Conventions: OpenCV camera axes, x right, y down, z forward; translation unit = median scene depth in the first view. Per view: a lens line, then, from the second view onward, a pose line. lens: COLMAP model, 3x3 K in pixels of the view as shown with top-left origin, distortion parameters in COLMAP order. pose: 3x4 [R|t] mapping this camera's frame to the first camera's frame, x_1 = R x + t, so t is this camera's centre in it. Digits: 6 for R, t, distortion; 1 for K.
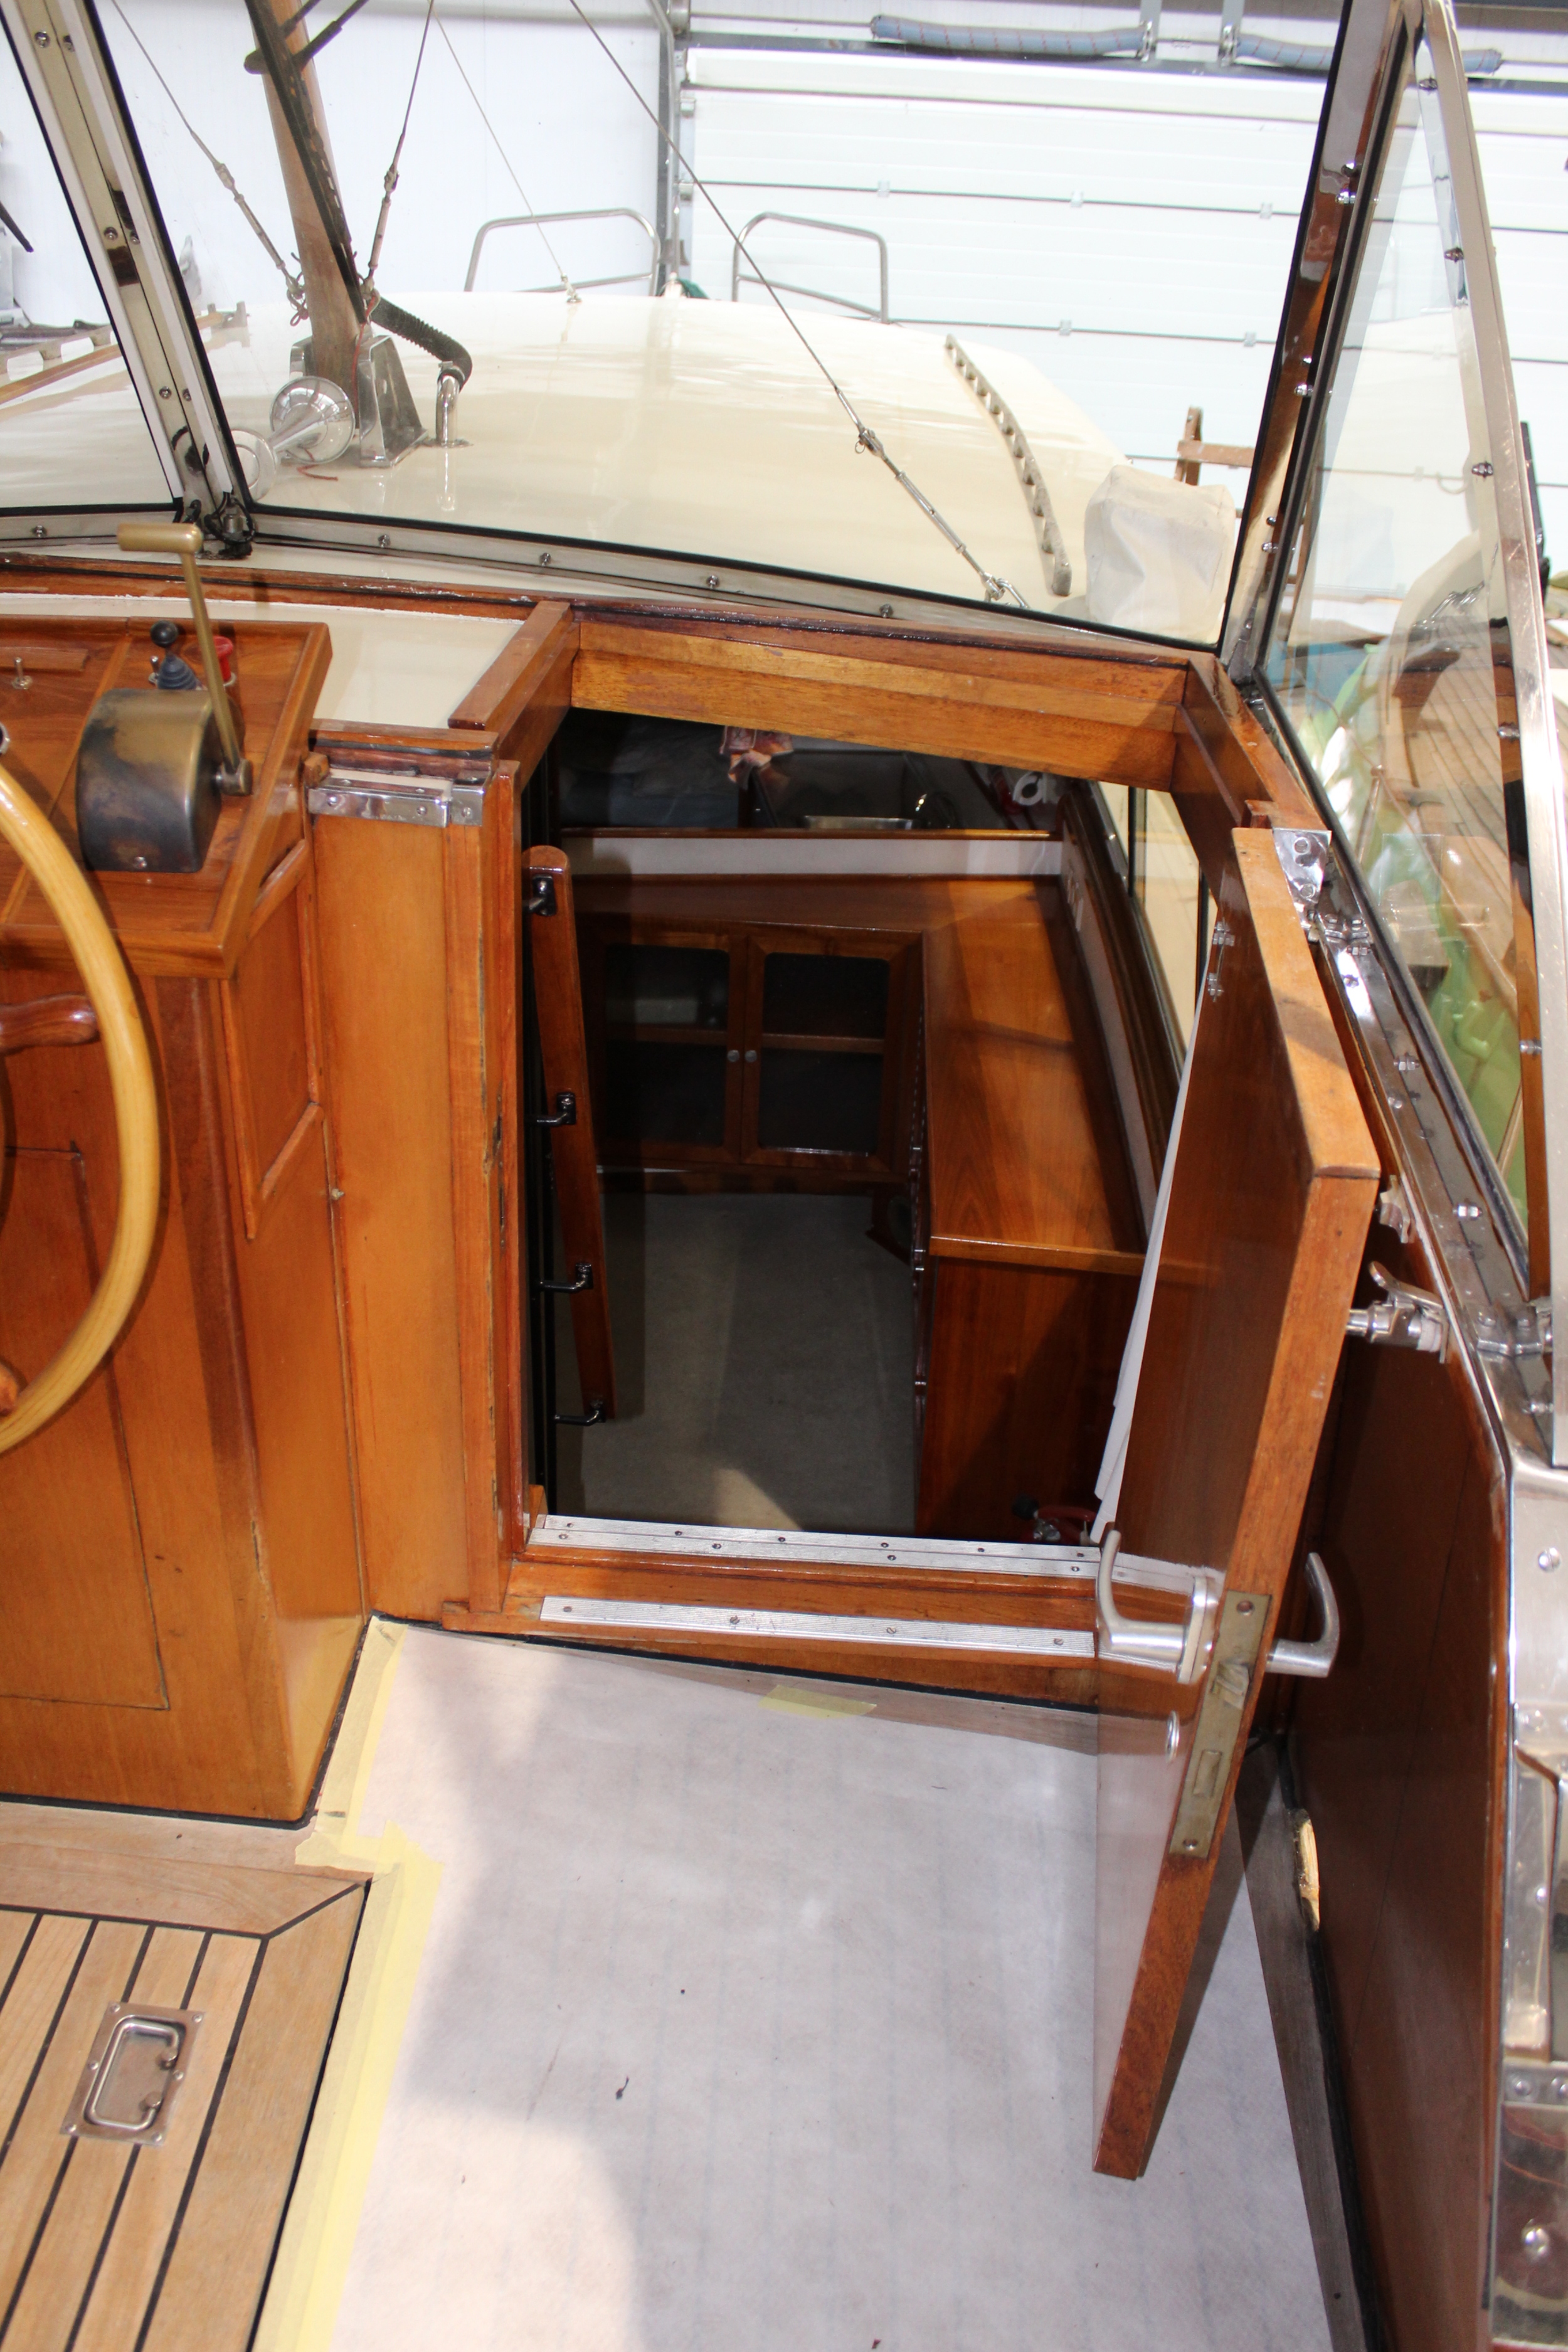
lens RADIAL K [[1956.8, 0, 783.4], [0, 1956.8, 1170.0], [0, 0, 1]] dist [-0.165394, 0.144640]
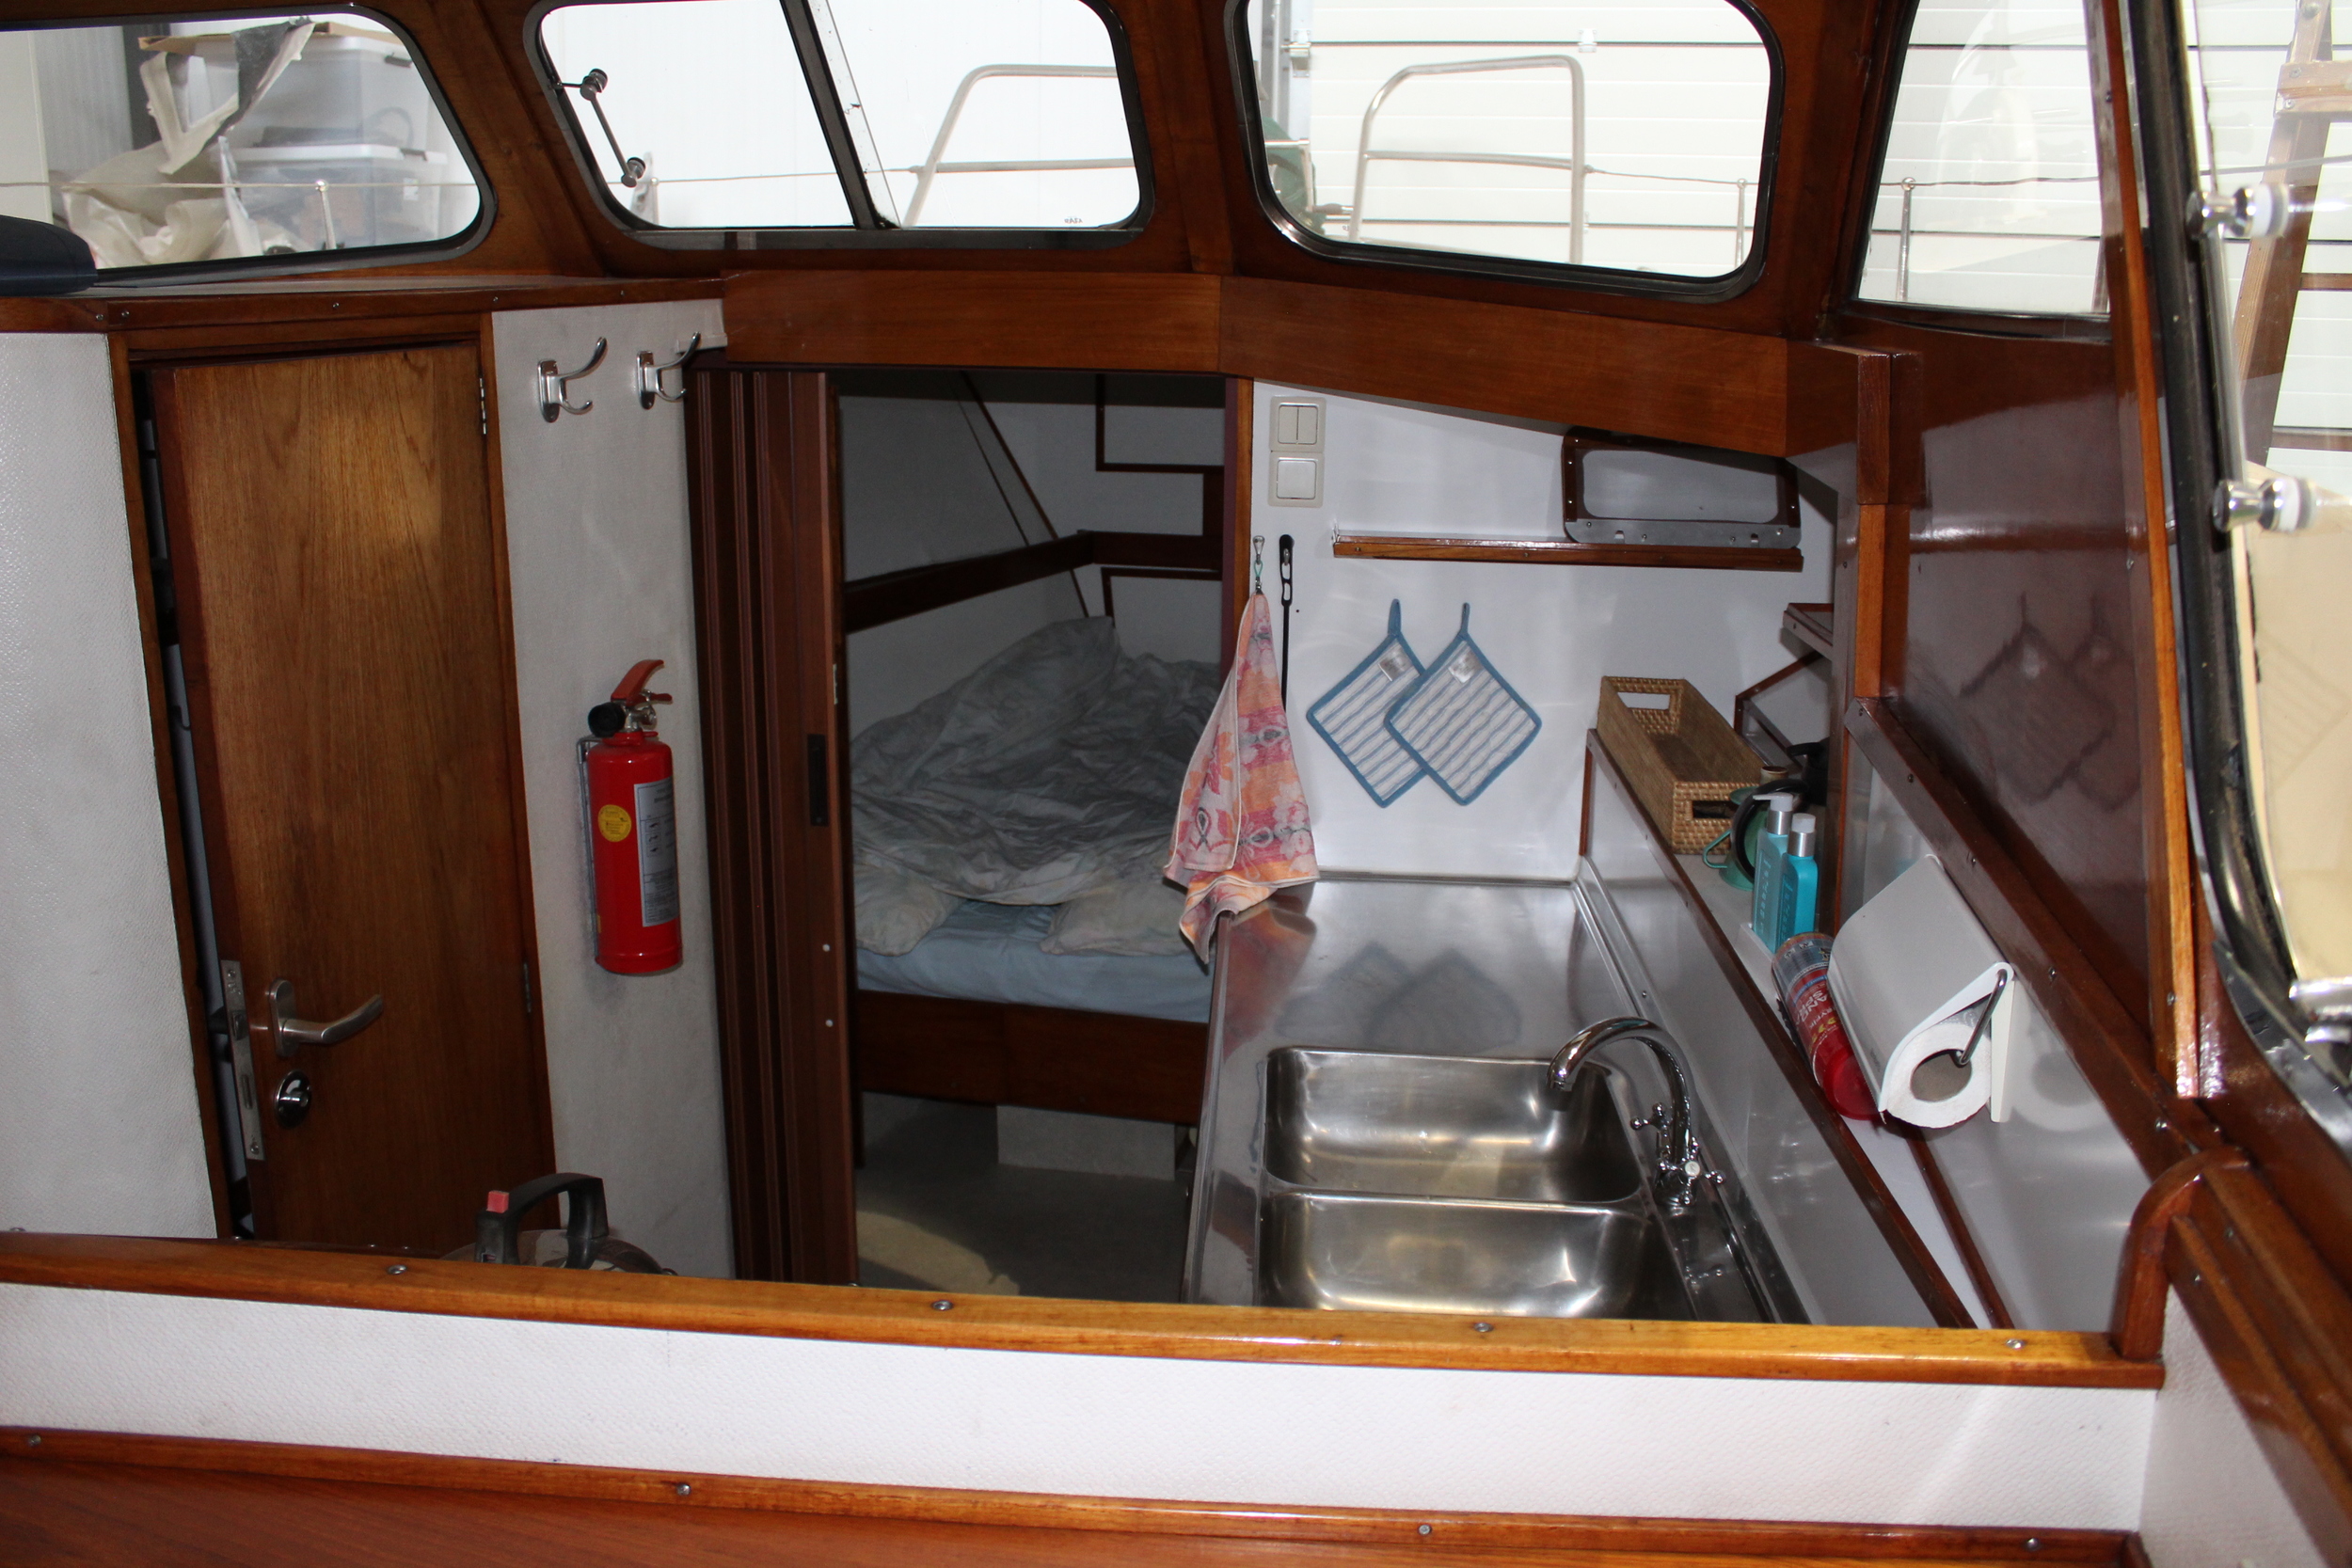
lens RADIAL K [[1956.6, 0, 1170.9], [0, 1956.6, 781.2], [0, 0, 1]] dist [-0.165394, 0.144640]
pose [[0.982583, 0.014499, -0.185259, 0.087973], [-0.058162, 0.970857, -0.232495, -0.210679], [0.176489, 0.239221, 0.954791, 0.901301]]
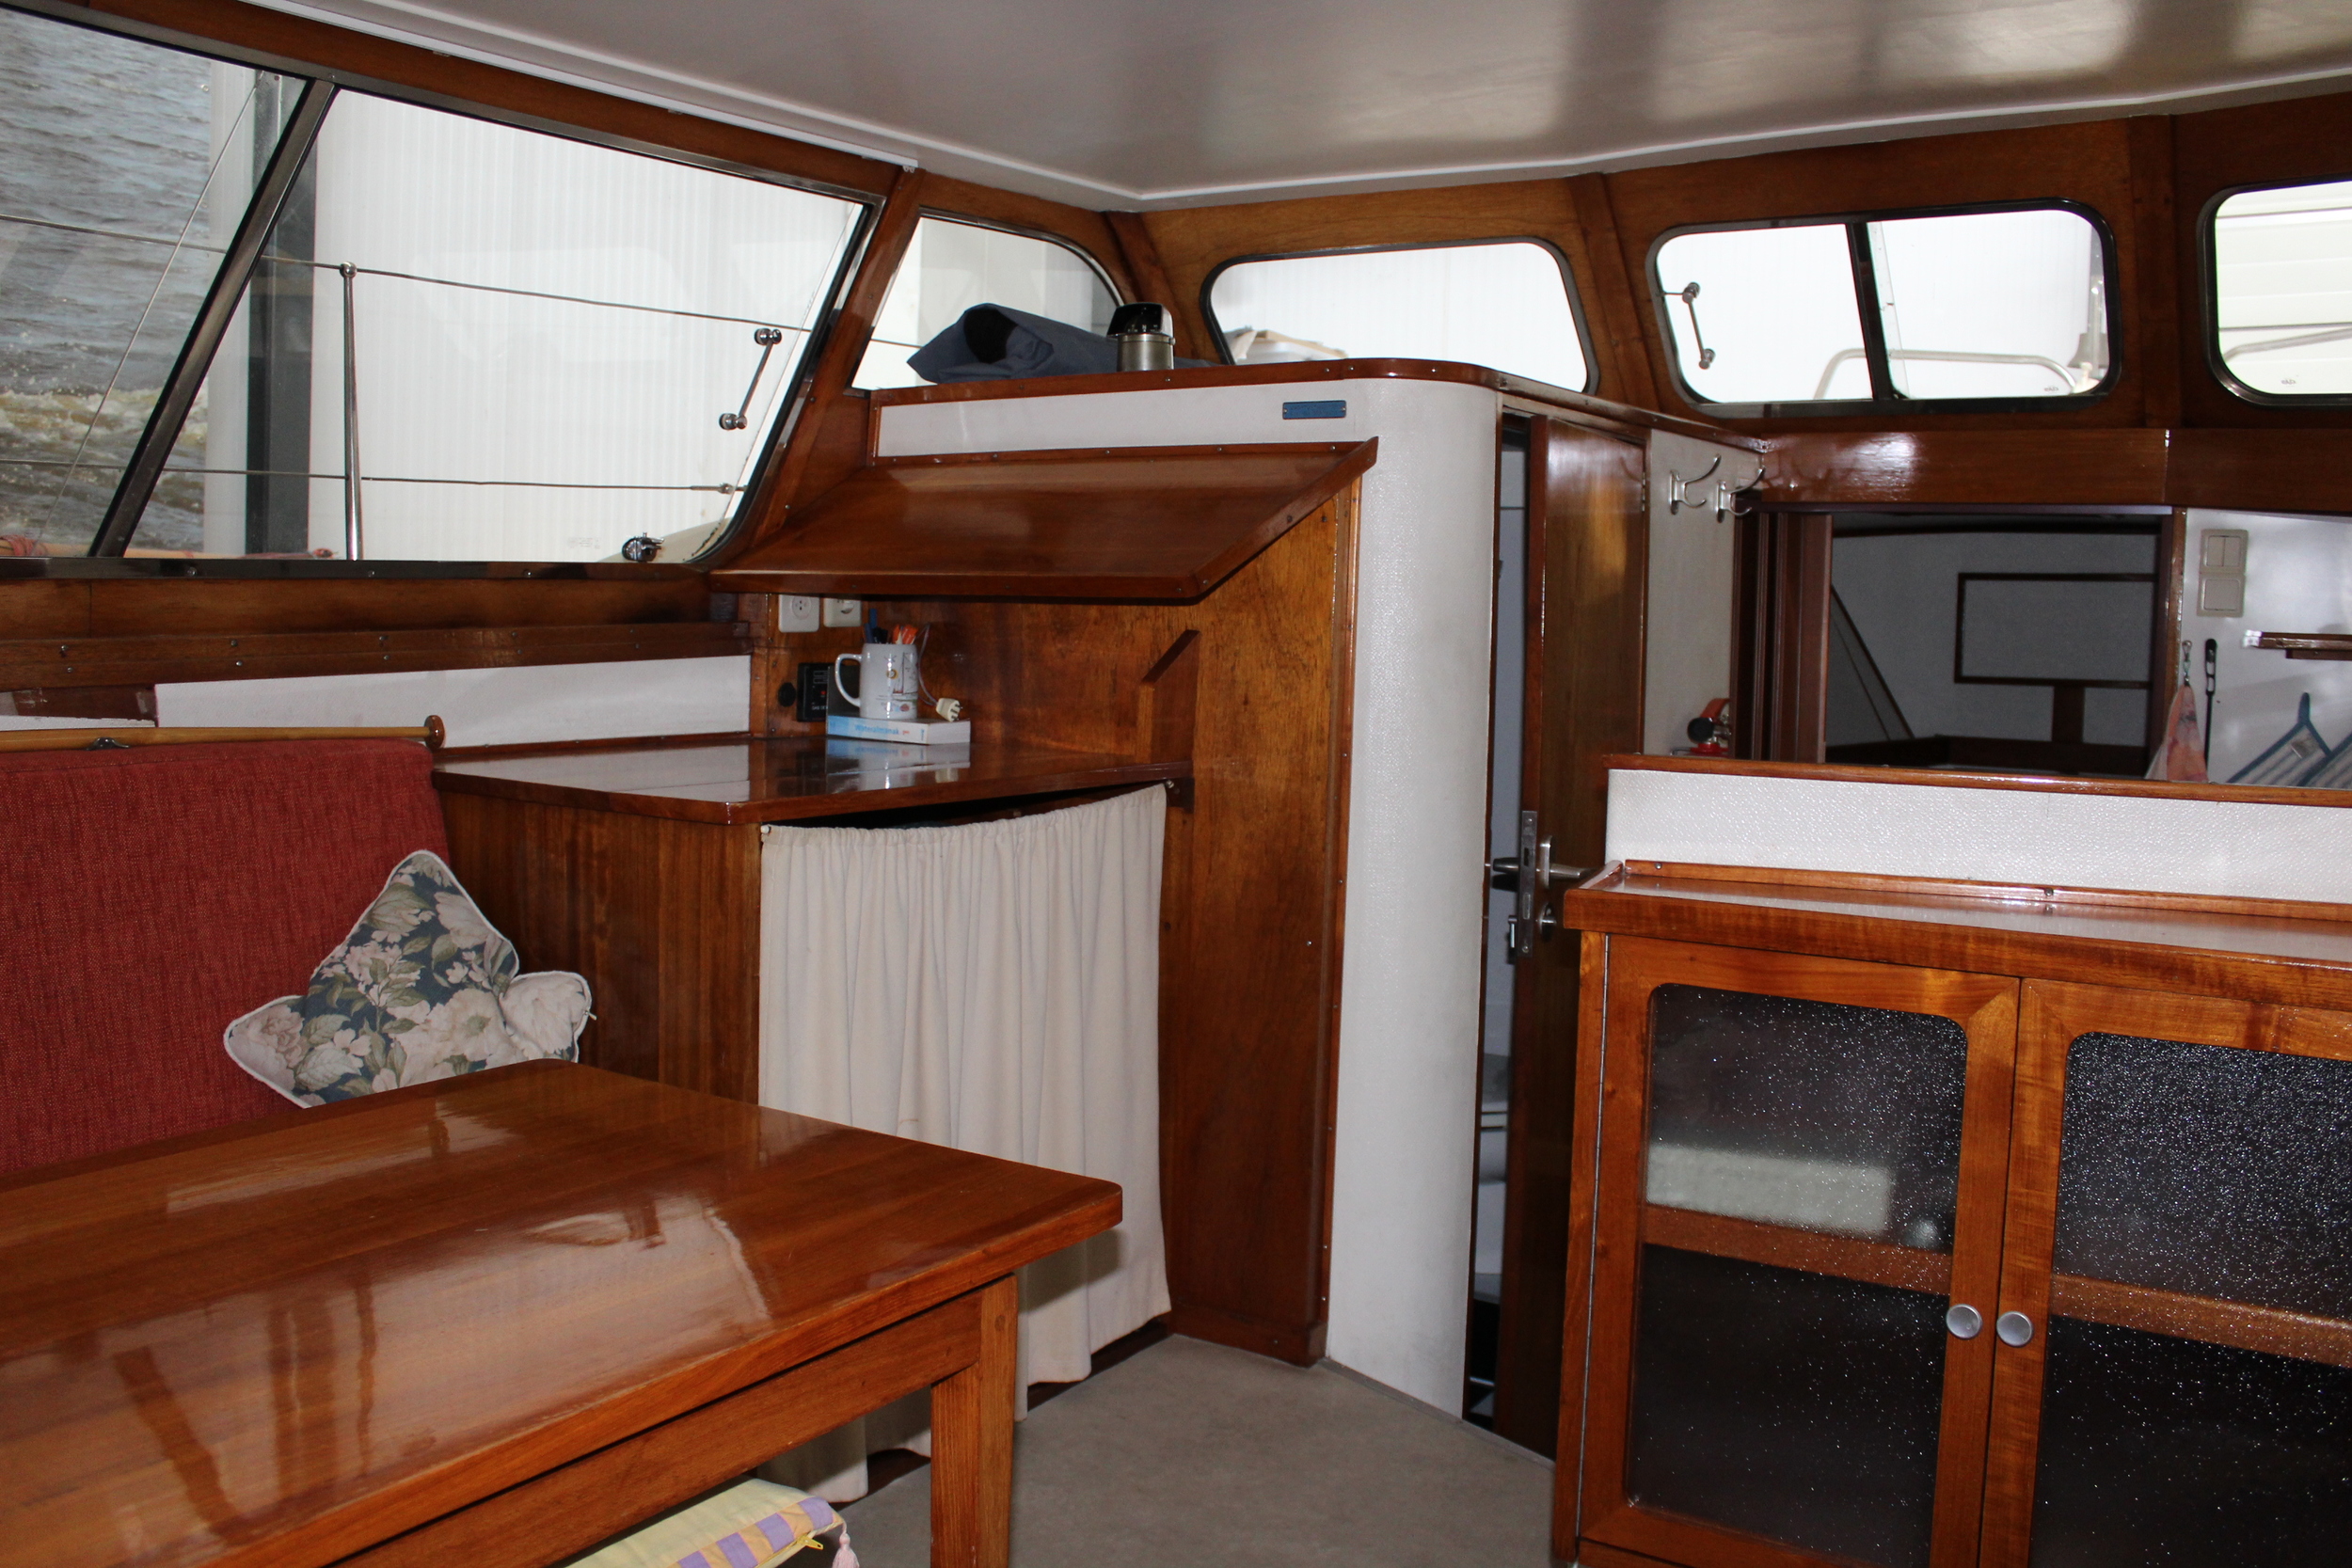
lens RADIAL K [[1956.6, 0, 1170.9], [0, 1956.6, 781.2], [0, 0, 1]] dist [-0.165394, 0.144640]
pose [[0.857690, 0.016599, -0.513899, 0.030476], [-0.226727, 0.909269, -0.349033, 0.007466], [0.461479, 0.415877, 0.783635, 0.693518]]
